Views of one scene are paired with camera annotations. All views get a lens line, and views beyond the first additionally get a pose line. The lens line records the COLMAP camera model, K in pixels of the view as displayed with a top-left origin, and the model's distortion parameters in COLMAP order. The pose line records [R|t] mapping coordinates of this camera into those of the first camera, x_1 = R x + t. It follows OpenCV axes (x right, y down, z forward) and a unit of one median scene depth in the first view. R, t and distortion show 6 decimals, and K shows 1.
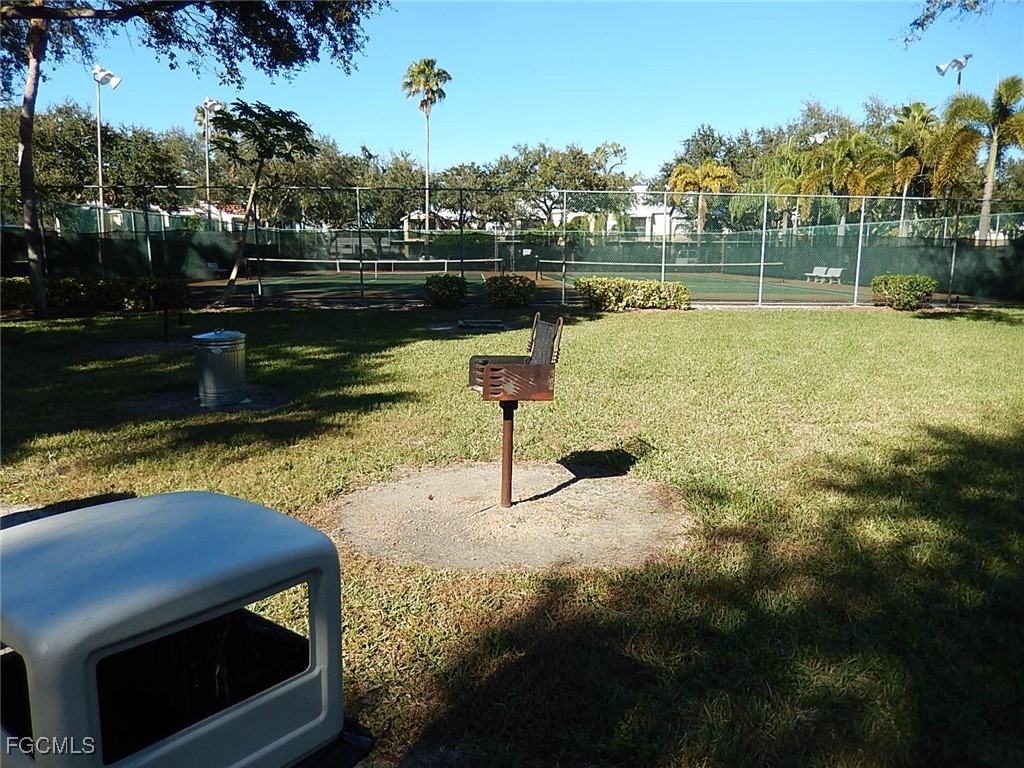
lens RADIAL K [[752.0, 0, 512.0], [0, 752.0, 384.0], [0, 0, 1]] dist [-0.024030, 0.004165]
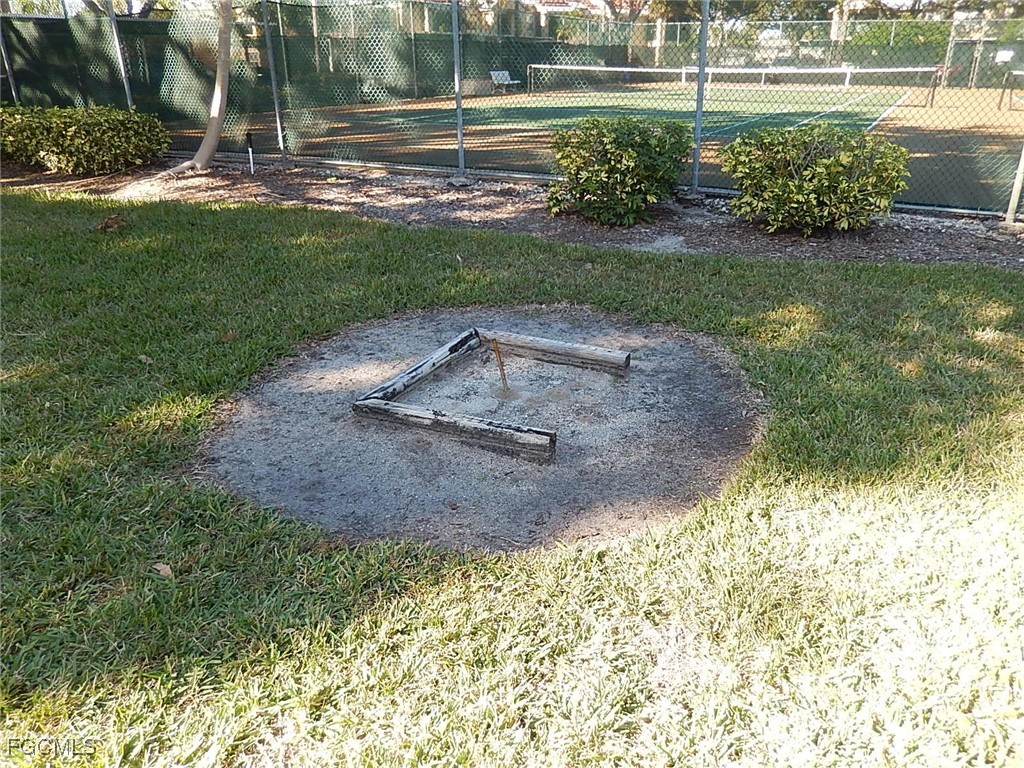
lens RADIAL K [[752.0, 0, 512.0], [0, 752.0, 384.0], [0, 0, 1]] dist [-0.024030, 0.004165]
pose [[0.852586, 0.208049, -0.479388, 0.031390], [-0.088632, 0.961614, 0.259698, -0.055153], [0.515016, -0.178926, 0.838298, 0.312168]]
